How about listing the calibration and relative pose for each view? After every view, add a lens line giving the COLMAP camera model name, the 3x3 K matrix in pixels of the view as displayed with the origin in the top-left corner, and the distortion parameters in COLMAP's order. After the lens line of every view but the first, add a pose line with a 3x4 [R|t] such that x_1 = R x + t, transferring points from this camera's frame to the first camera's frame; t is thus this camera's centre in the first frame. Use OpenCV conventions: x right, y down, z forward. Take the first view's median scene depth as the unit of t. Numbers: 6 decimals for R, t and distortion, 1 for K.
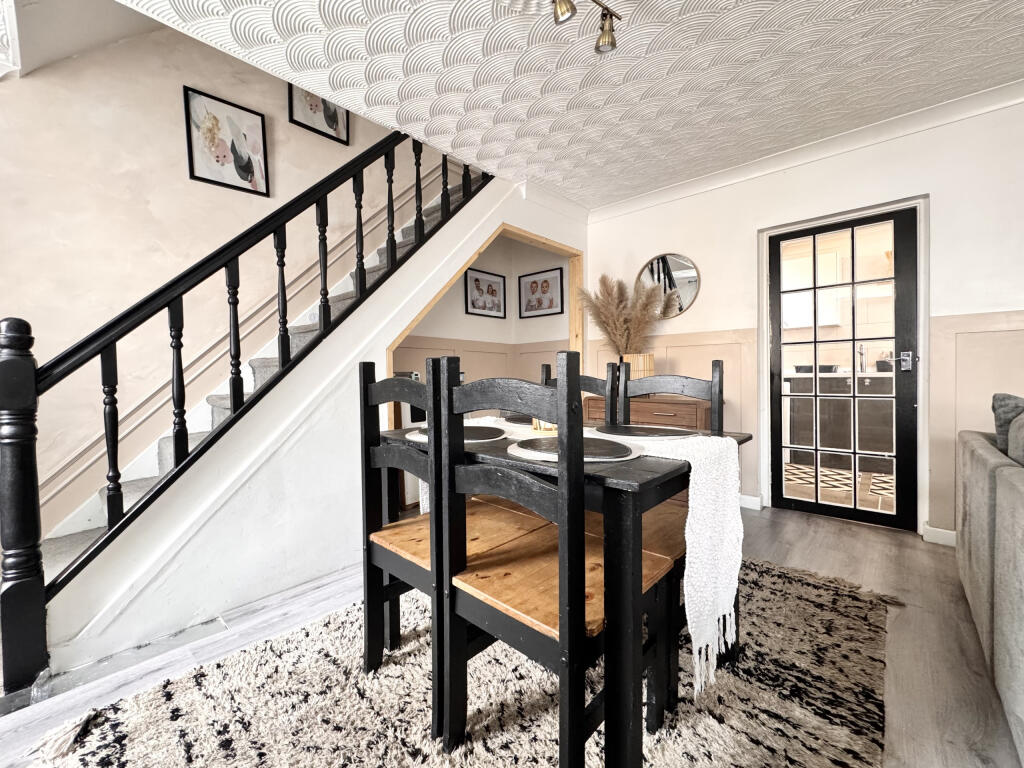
lens RADIAL K [[412.0, 0, 512.0], [0, 412.0, 382.3], [0, 0, 1]] dist [0.000698, 0.000100]
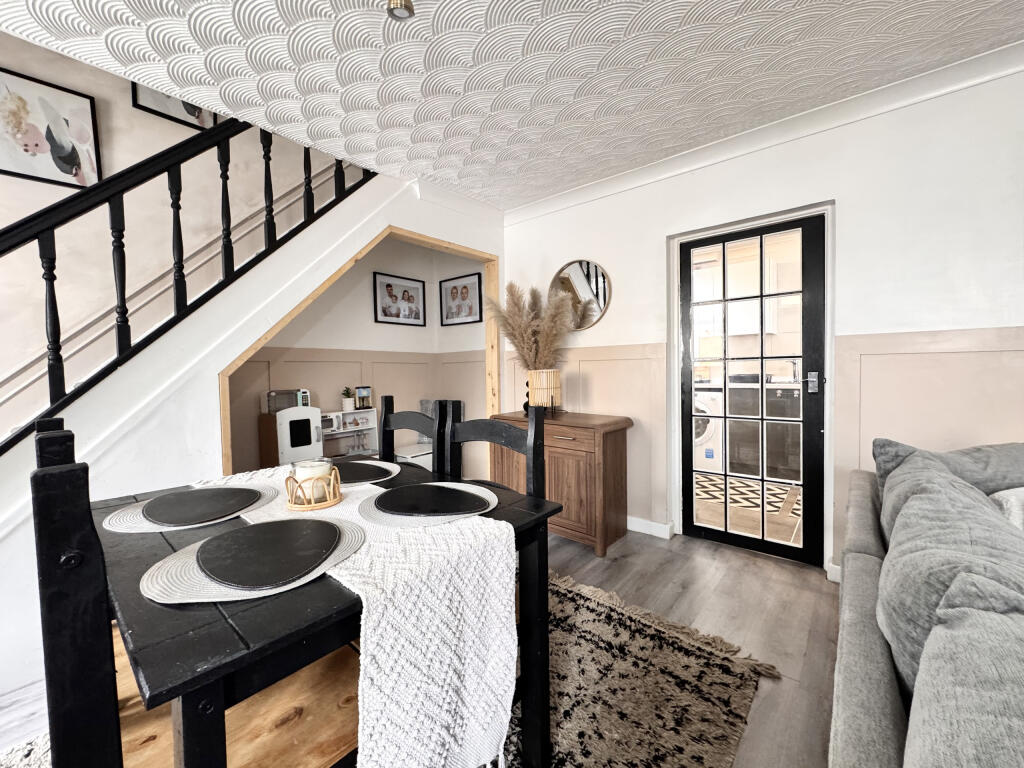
lens RADIAL K [[404.2, 0, 510.4], [0, 404.2, 383.4], [0, 0, 1]] dist [-0.000143, 0.000061]
pose [[0.999327, -0.004681, 0.036378, 0.237932], [0.004150, 0.999884, 0.014643, -0.062198], [-0.036442, -0.014483, 0.999231, 0.119743]]
